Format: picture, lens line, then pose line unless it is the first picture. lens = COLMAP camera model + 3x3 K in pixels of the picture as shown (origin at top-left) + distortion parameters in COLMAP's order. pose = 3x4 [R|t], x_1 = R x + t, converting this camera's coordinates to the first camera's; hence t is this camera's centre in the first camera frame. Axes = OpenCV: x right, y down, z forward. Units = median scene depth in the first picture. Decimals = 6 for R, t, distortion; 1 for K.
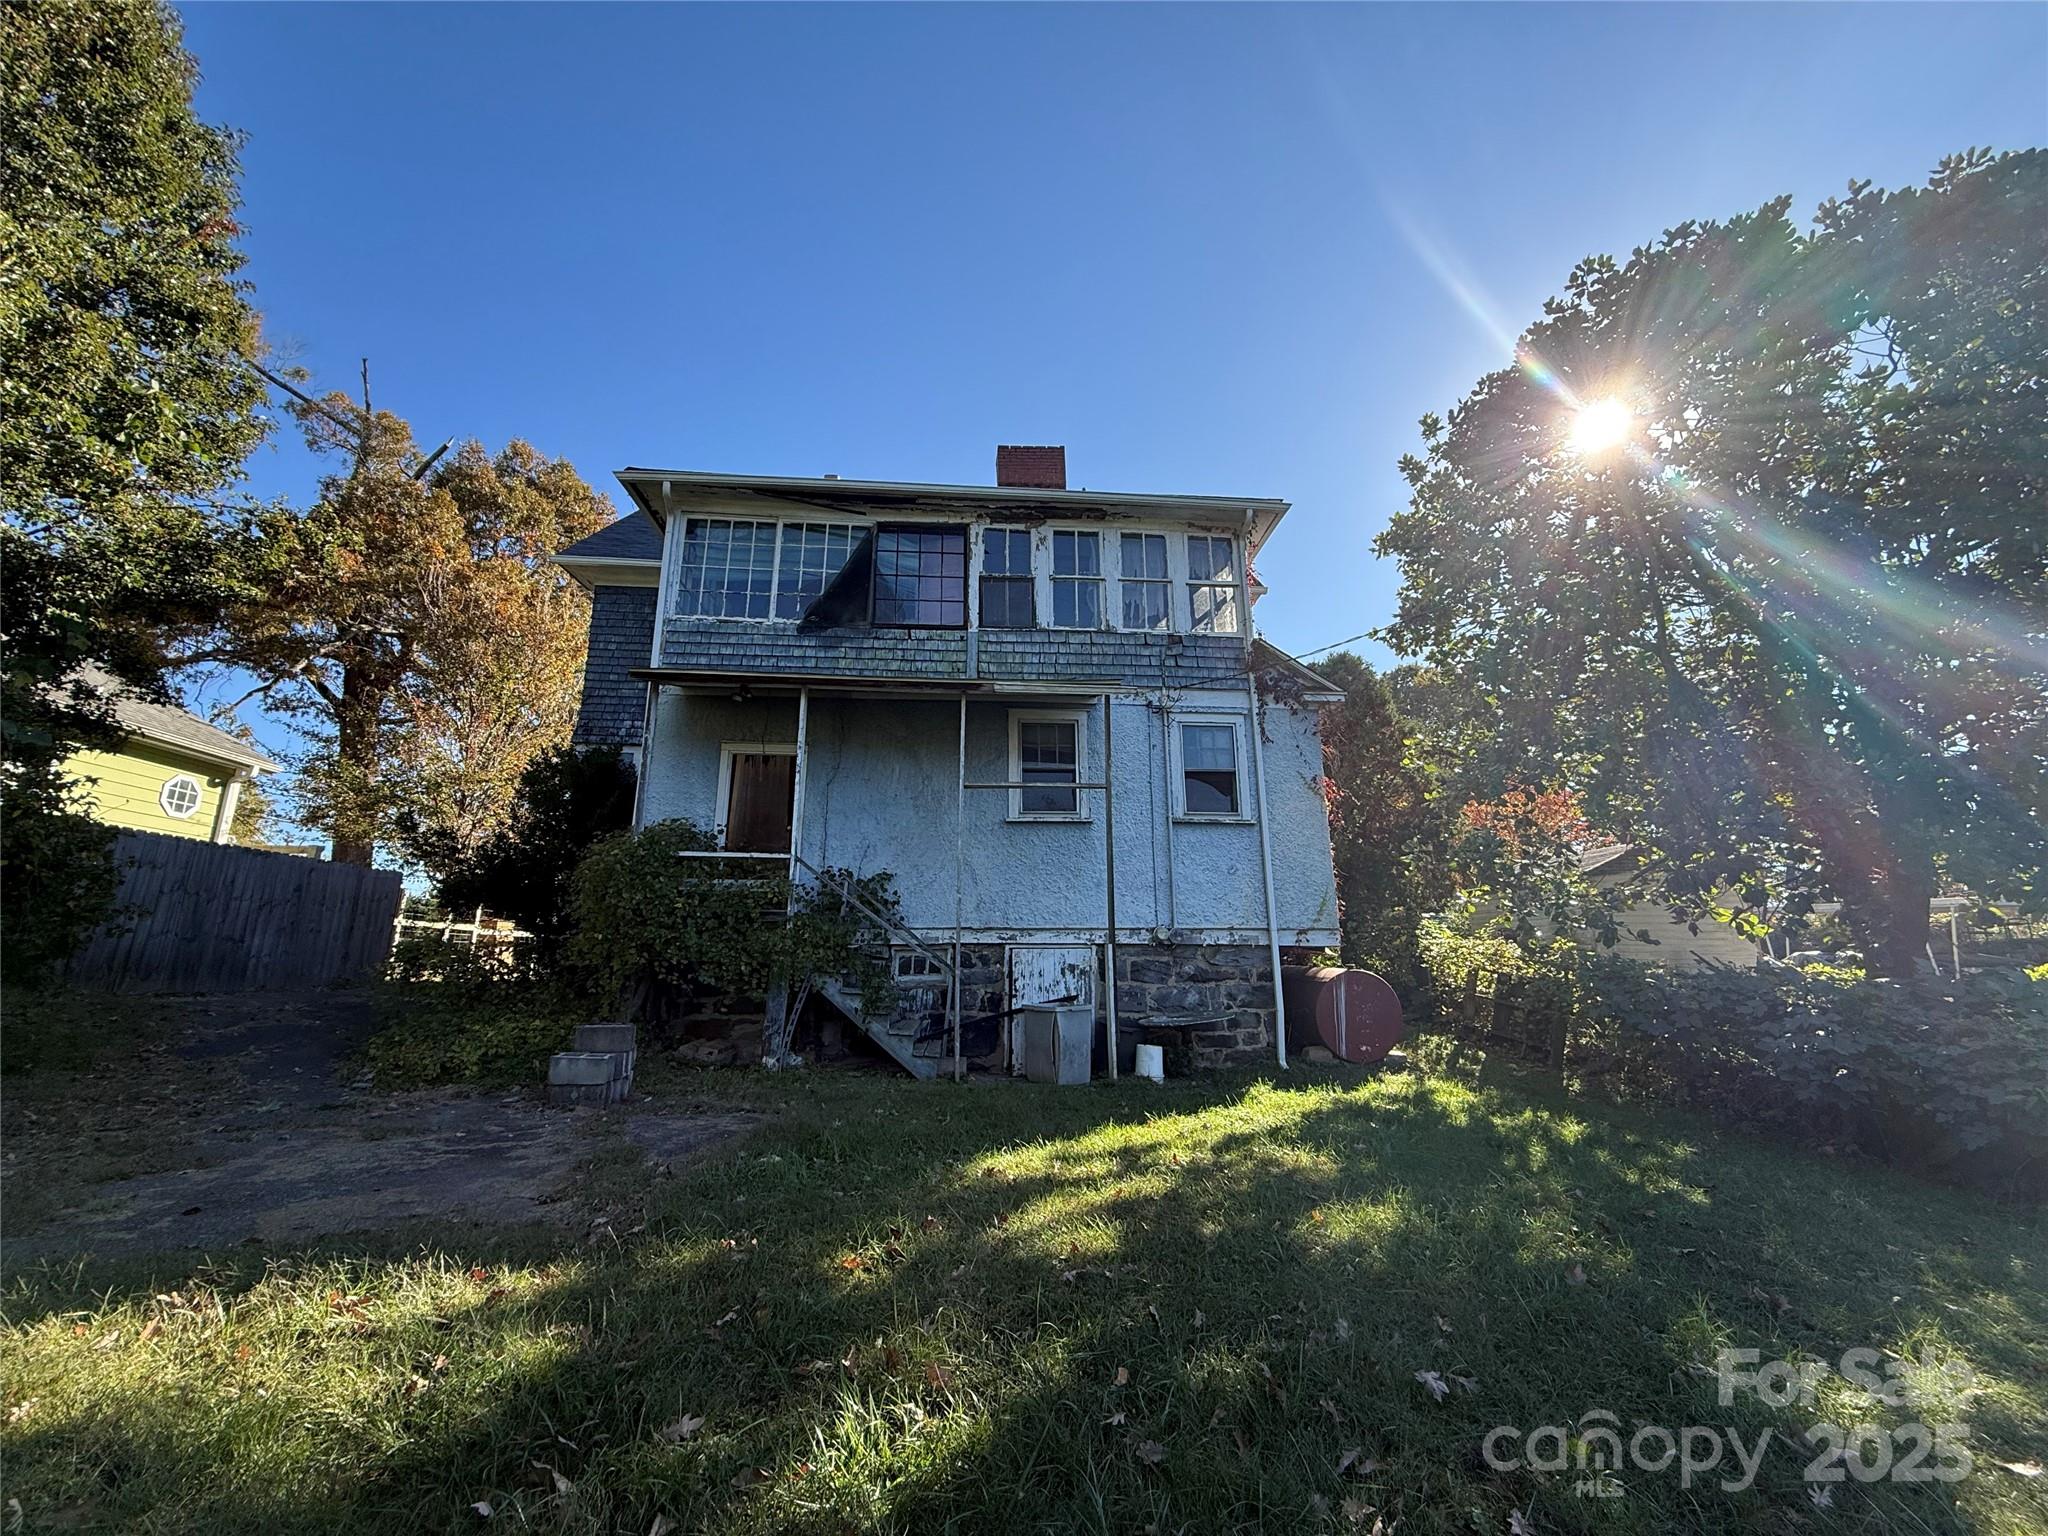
lens RADIAL K [[812.0, 0, 1021.8], [0, 812.0, 770.4], [0, 0, 1]] dist [-0.001109, 0.000111]
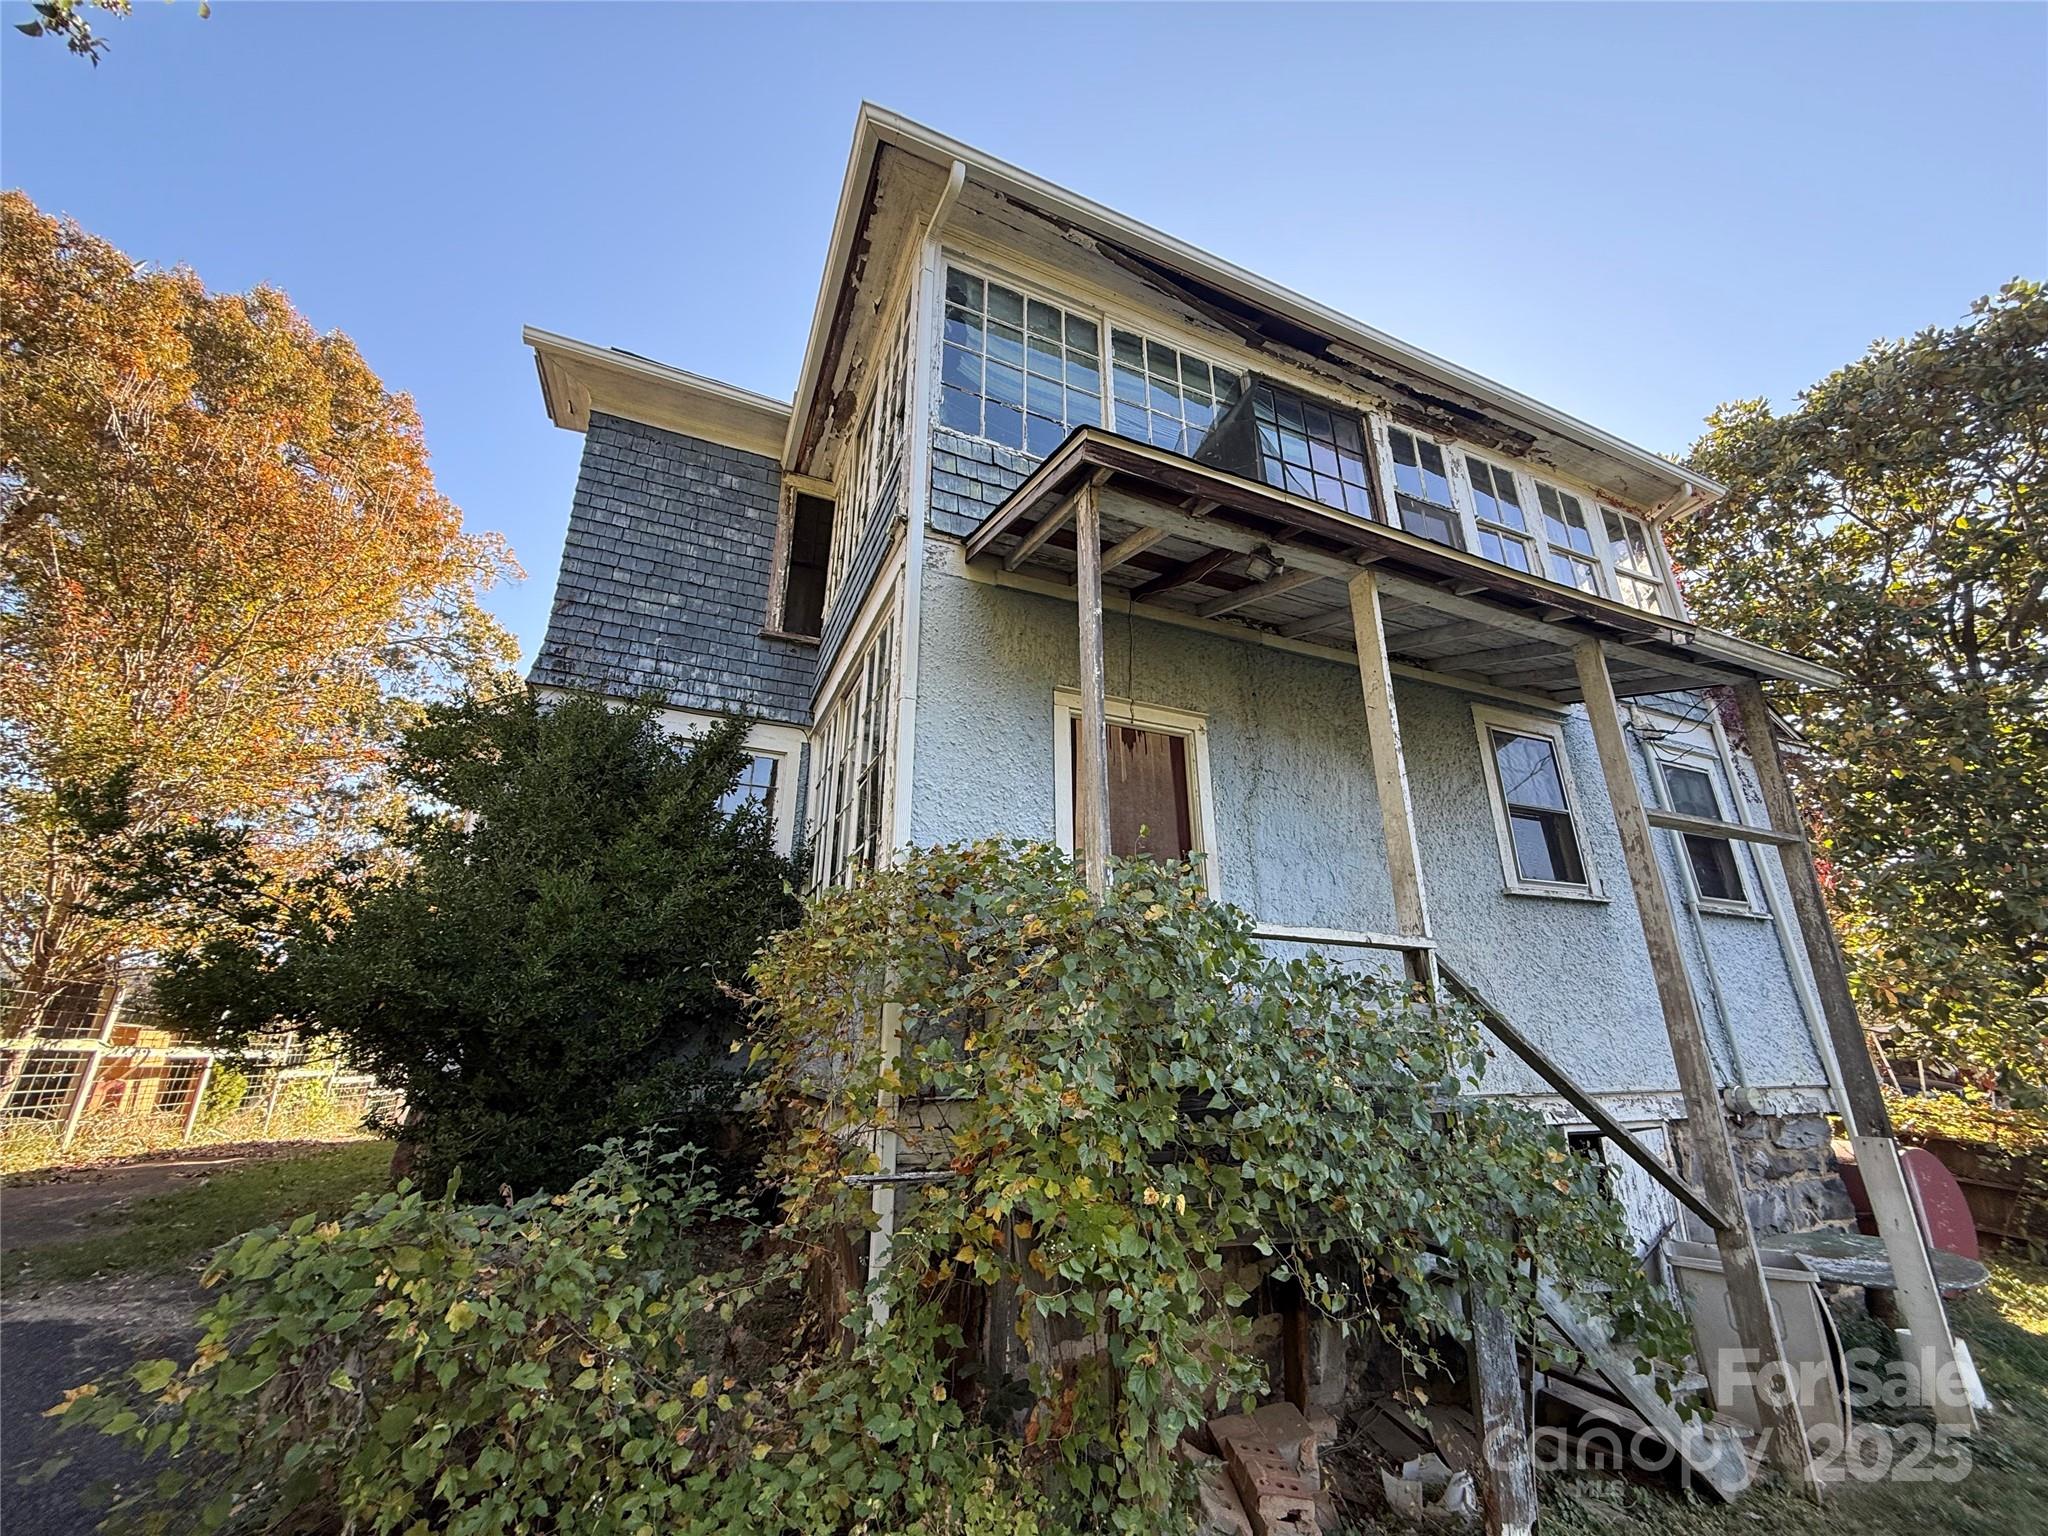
lens RADIAL K [[812.0, 0, 1021.8], [0, 812.0, 770.4], [0, 0, 1]] dist [-0.001109, 0.000111]
pose [[0.948007, 0.106008, 0.300074, -0.527602], [-0.073070, 0.990206, -0.118966, 0.070722], [-0.309747, 0.090854, 0.946468, 0.569151]]
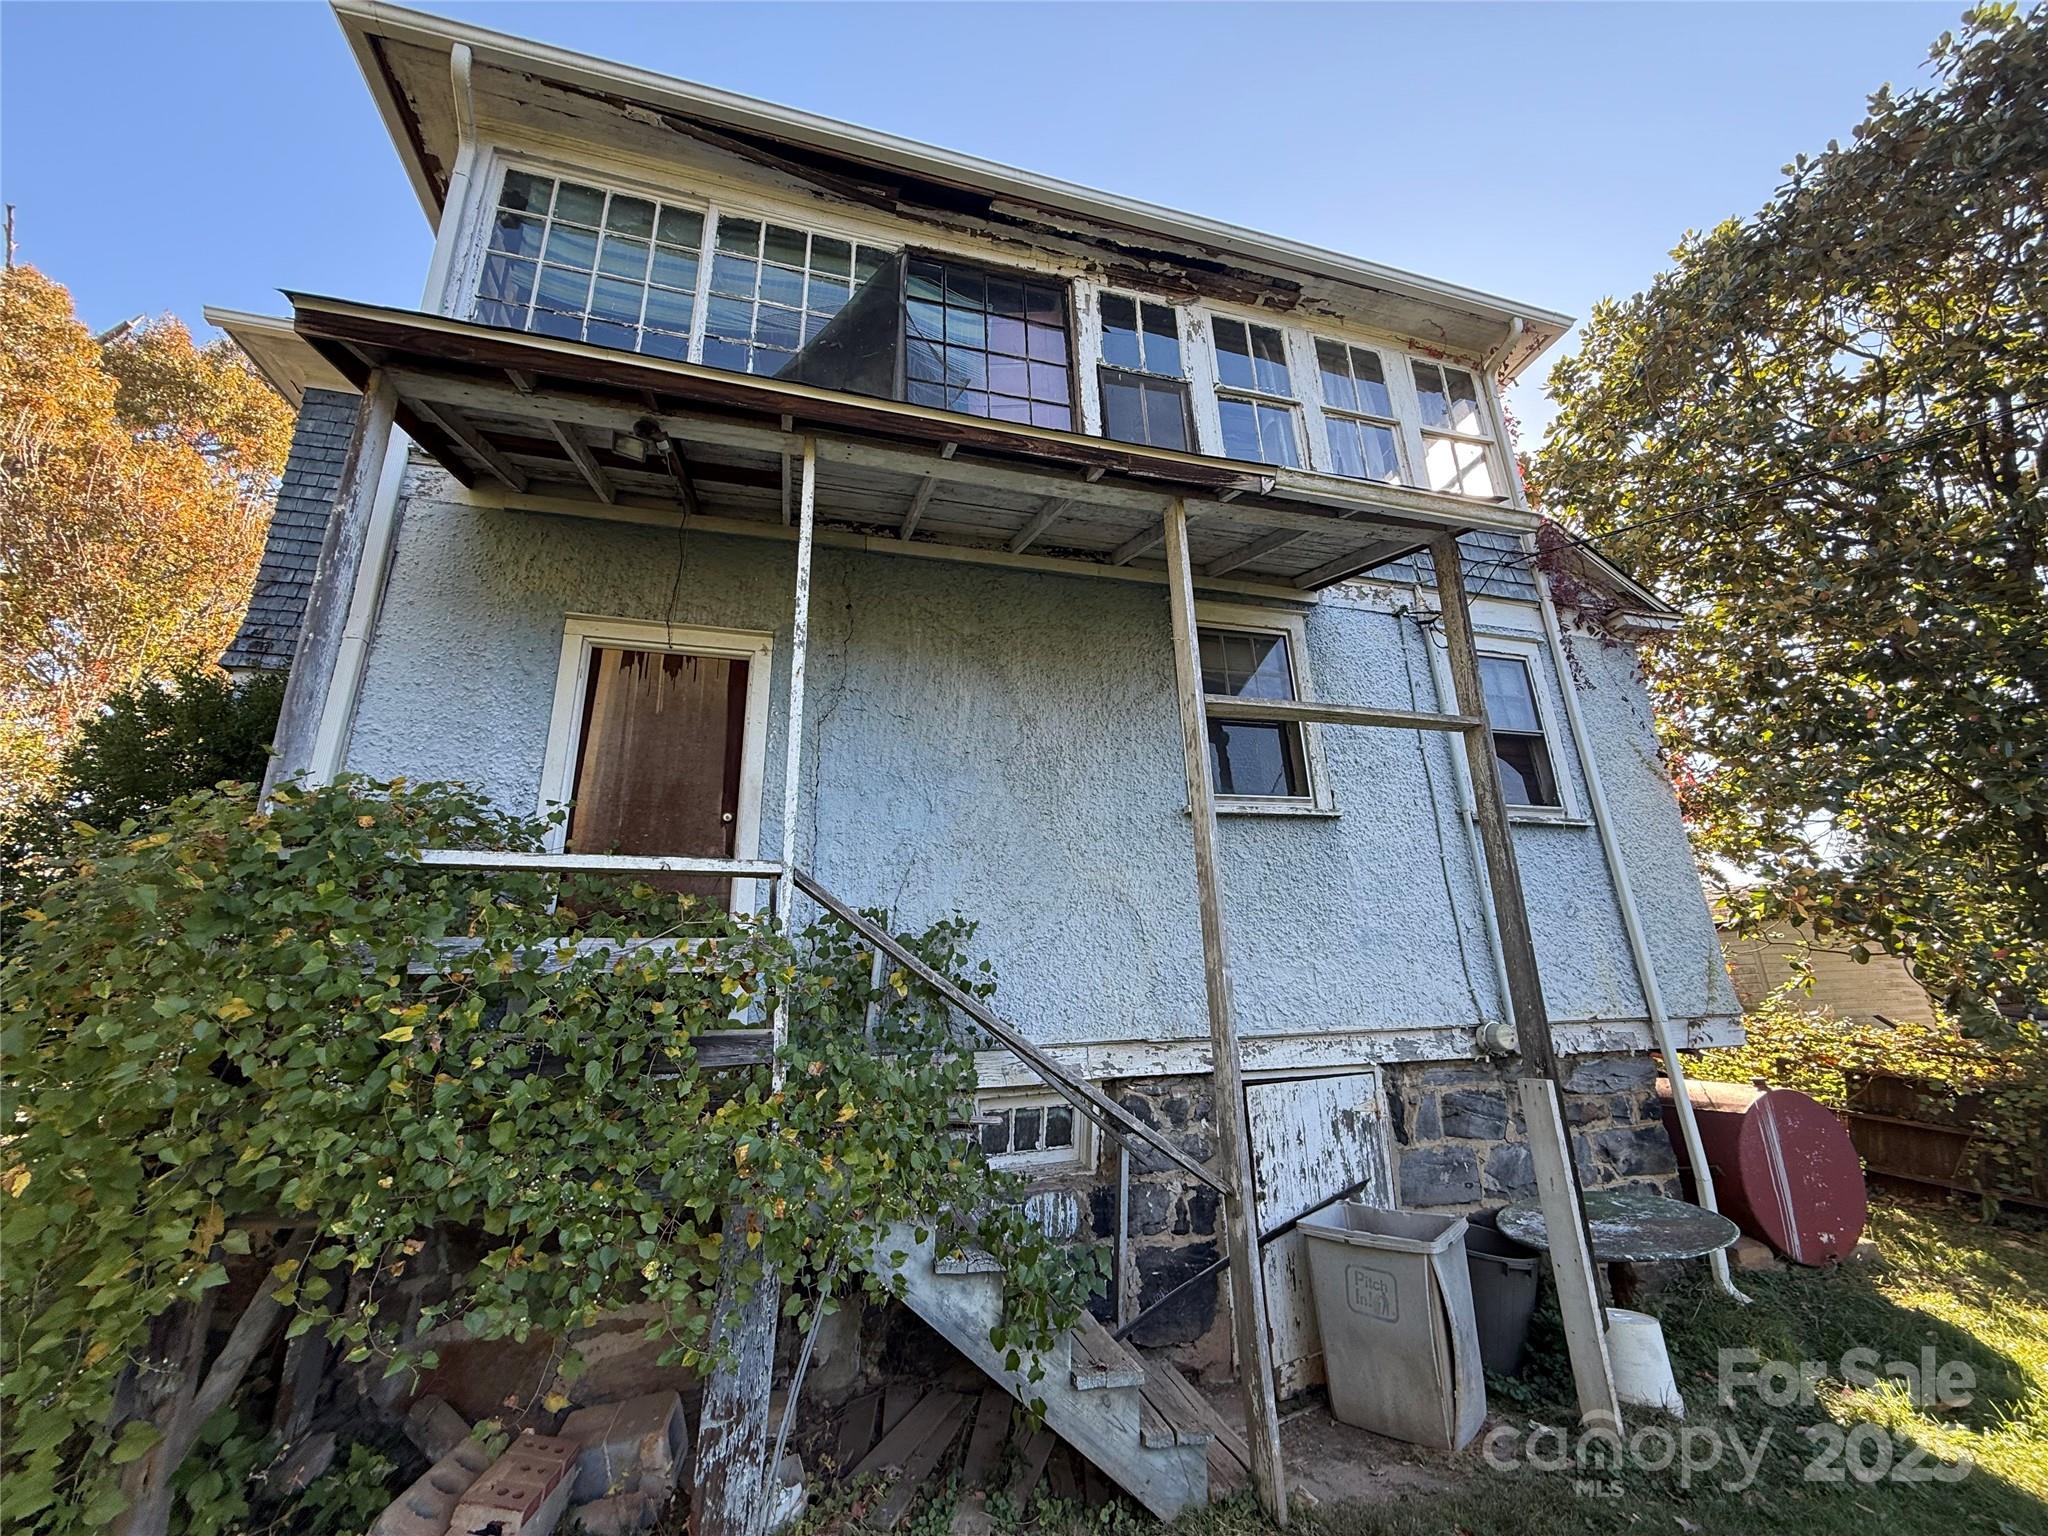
lens RADIAL K [[812.0, 0, 1021.8], [0, 812.0, 770.4], [0, 0, 1]] dist [-0.001109, 0.000111]
pose [[0.980866, 0.026377, 0.192887, -0.216121], [-0.012676, 0.997330, -0.071923, 0.075018], [-0.194269, 0.068102, 0.978581, 0.544516]]
